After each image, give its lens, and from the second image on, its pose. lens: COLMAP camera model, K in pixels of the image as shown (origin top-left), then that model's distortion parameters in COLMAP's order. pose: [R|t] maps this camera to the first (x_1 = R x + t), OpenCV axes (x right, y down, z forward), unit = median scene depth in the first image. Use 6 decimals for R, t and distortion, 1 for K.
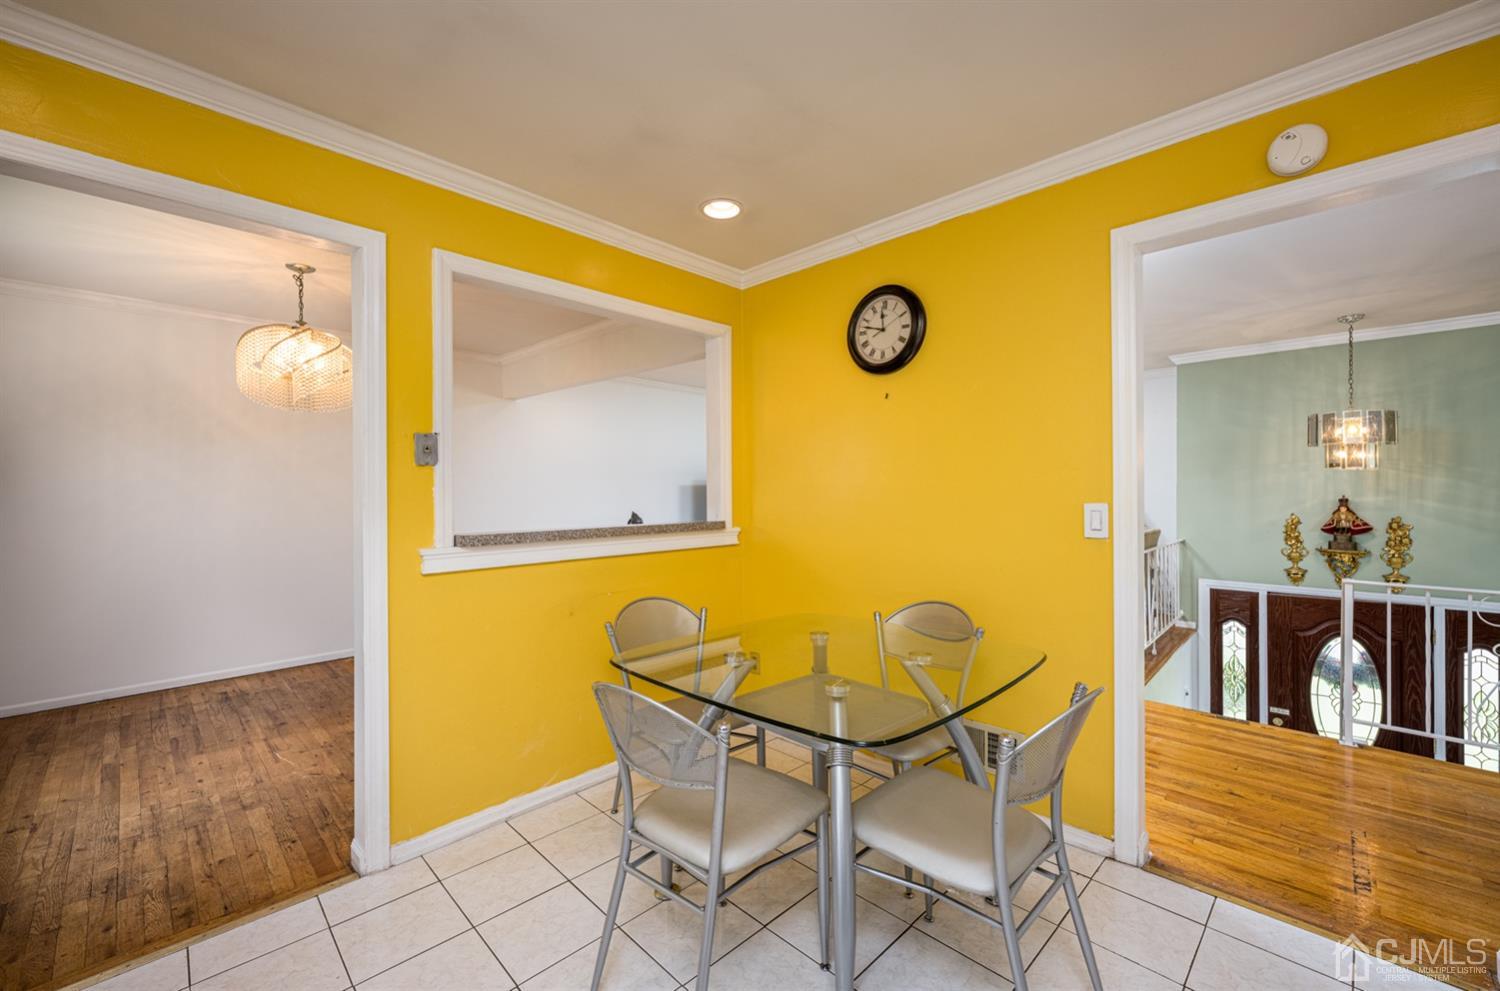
lens RADIAL K [[600.2, 0, 753.6], [0, 600.2, 491.9], [0, 0, 1]] dist [-0.000636, -0.000008]
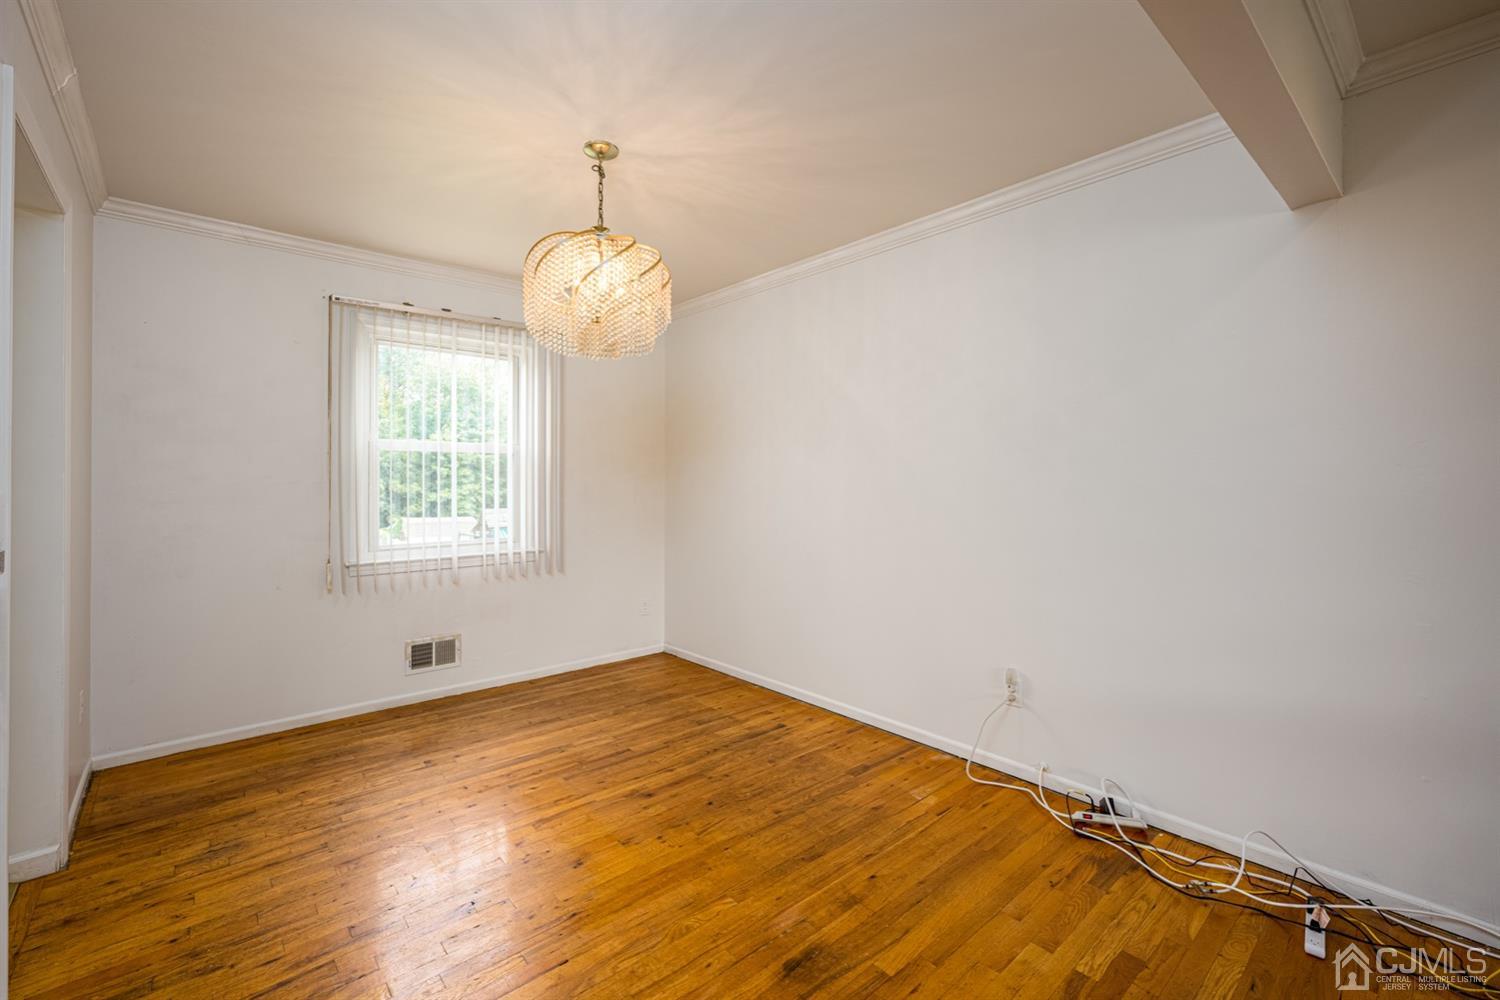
lens RADIAL K [[642.4, 0, 746.8], [0, 642.4, 479.9], [0, 0, 1]] dist [-0.000190, 0.000084]
pose [[-0.087939, -0.000446, -0.996126, -0.019975], [-0.008999, 0.999959, 0.000347, 0.004549], [0.996085, 0.008995, -0.087939, 0.886972]]
